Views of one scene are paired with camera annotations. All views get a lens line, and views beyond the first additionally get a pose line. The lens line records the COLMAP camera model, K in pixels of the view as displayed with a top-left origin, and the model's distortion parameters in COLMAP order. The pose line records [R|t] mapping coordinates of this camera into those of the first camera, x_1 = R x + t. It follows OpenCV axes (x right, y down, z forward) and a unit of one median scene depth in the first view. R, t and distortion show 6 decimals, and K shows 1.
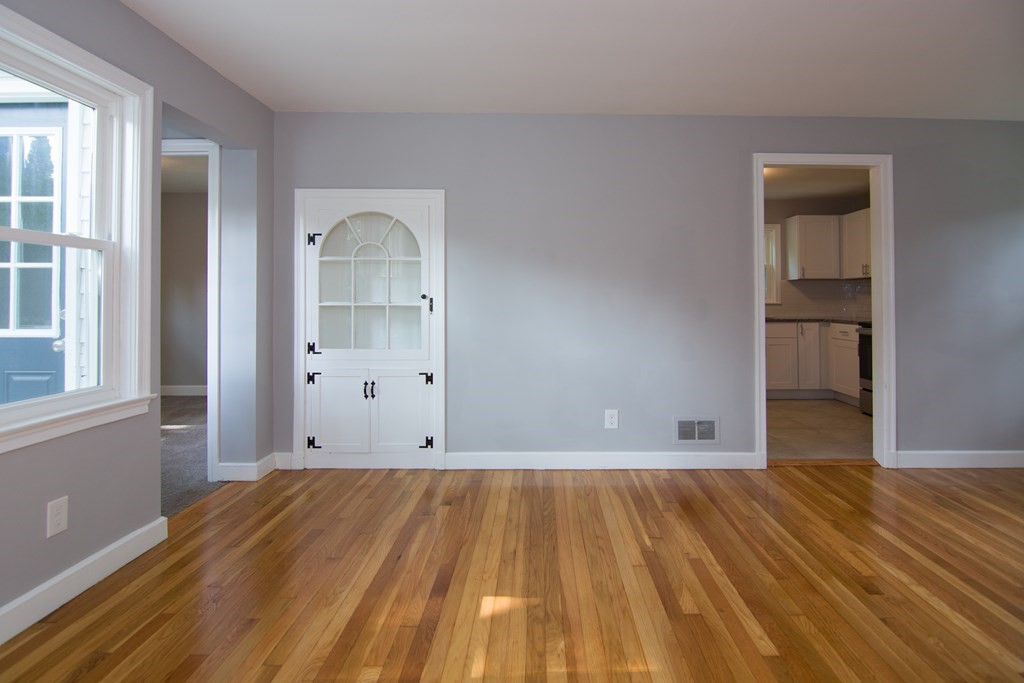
lens RADIAL K [[513.5, 0, 488.4], [0, 513.5, 290.9], [0, 0, 1]] dist [-0.009383, -0.004149]
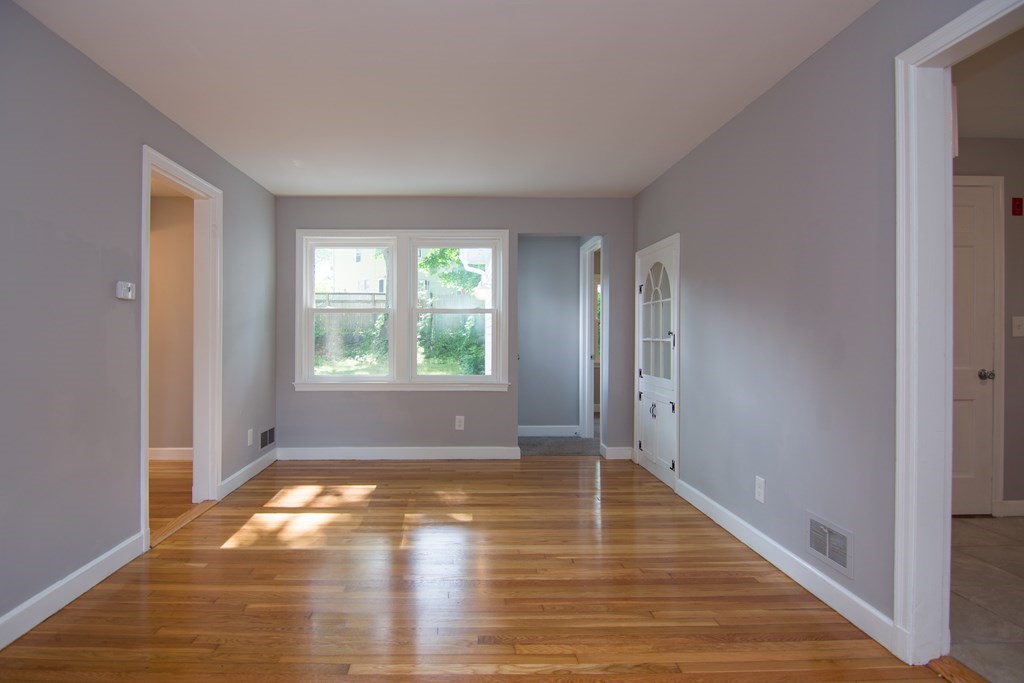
lens RADIAL K [[513.5, 0, 494.2], [0, 513.5, 332.6], [0, 0, 1]] dist [-0.009383, -0.004149]
pose [[0.115270, -0.006971, -0.993310, 0.987682], [0.017112, 0.999841, -0.005031, 0.009633], [0.993187, -0.016418, 0.115371, 0.524144]]
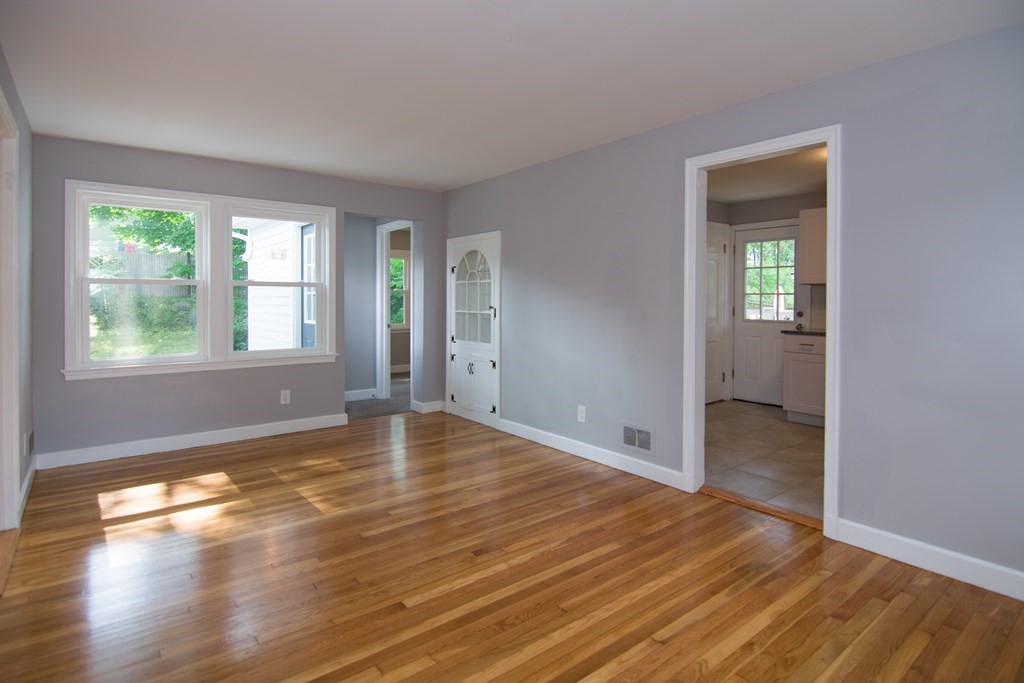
lens RADIAL K [[480.6, 0, 516.4], [0, 480.6, 301.7], [0, 0, 1]] dist [-0.004451, -0.003154]
pose [[0.667970, 0.000921, -0.744188, 0.973081], [0.013458, 0.999821, 0.013317, -0.022507], [0.744067, -0.018911, 0.667837, 0.167995]]
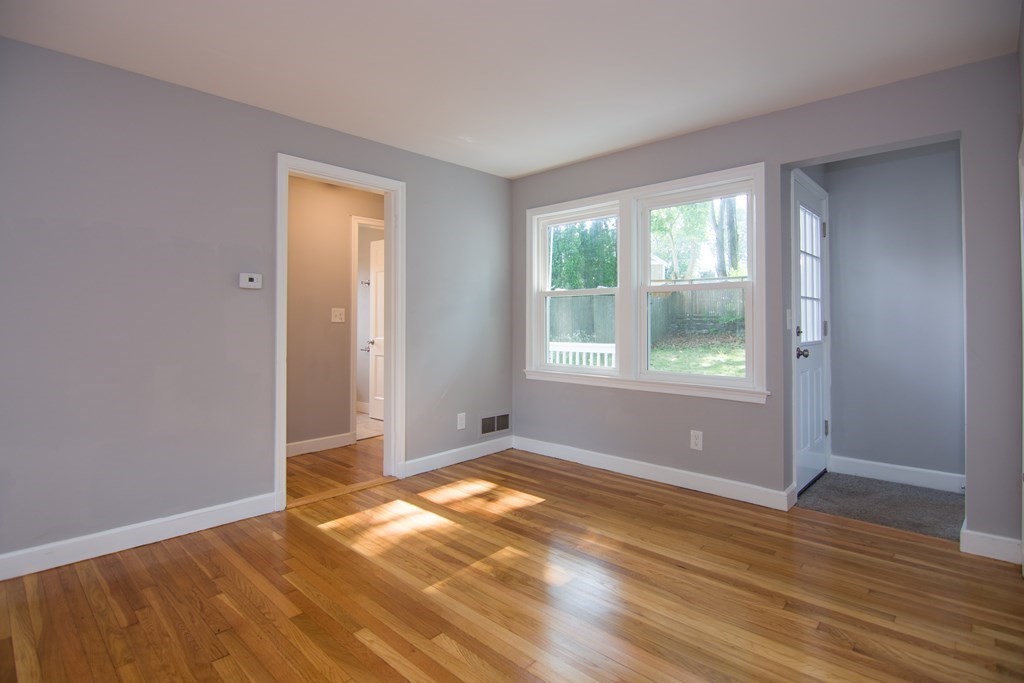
lens RADIAL K [[513.5, 0, 504.0], [0, 513.5, 312.1], [0, 0, 1]] dist [-0.009383, -0.004149]
pose [[-0.616252, -0.015315, -0.787400, 0.607637], [0.012516, 0.999494, -0.029235, 0.017947], [0.787450, -0.027871, -0.615748, 0.947697]]
